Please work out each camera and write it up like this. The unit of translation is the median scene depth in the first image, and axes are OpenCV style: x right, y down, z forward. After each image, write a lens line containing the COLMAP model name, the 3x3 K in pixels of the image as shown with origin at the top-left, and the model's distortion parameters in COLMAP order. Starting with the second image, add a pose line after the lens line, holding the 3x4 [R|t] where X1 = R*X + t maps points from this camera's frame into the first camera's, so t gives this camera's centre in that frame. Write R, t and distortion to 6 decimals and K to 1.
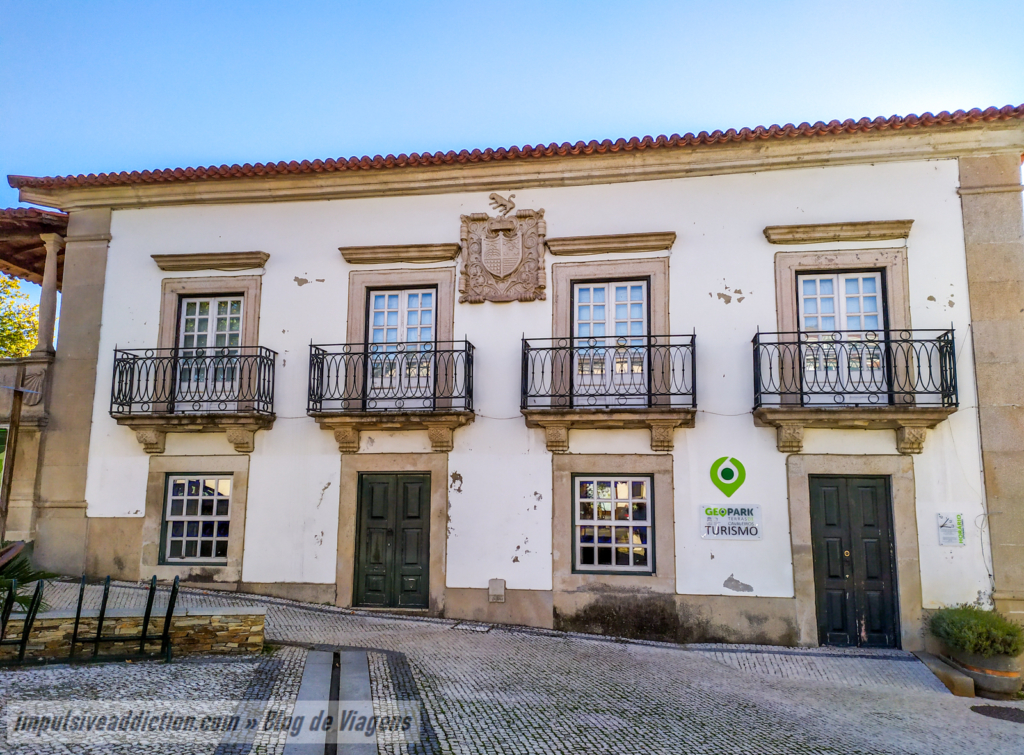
lens RADIAL K [[786.6, 0, 512.0], [0, 786.6, 377.5], [0, 0, 1]] dist [0.002948, 0.000805]
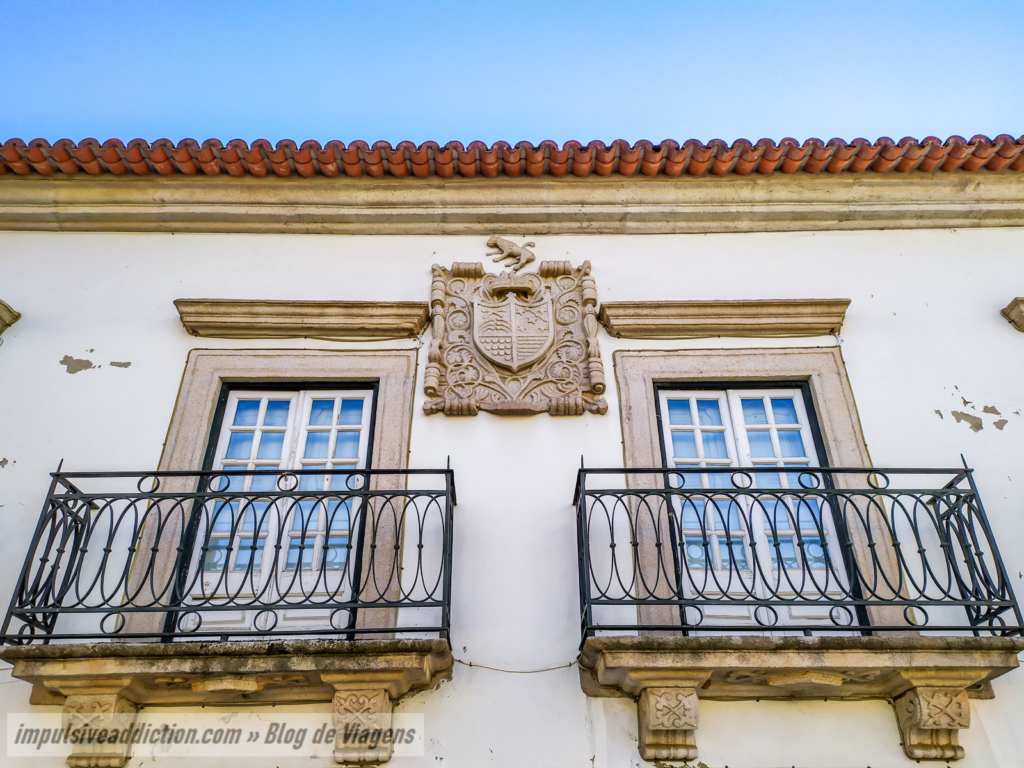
lens RADIAL K [[753.1, 0, 512.0], [0, 753.1, 384.0], [0, 0, 1]] dist [0.064681, -0.058966]
pose [[0.982201, 0.085287, 0.167355, -0.093853], [-0.010994, 0.915548, -0.402059, 0.072881], [-0.187512, 0.393063, 0.900189, 0.580005]]
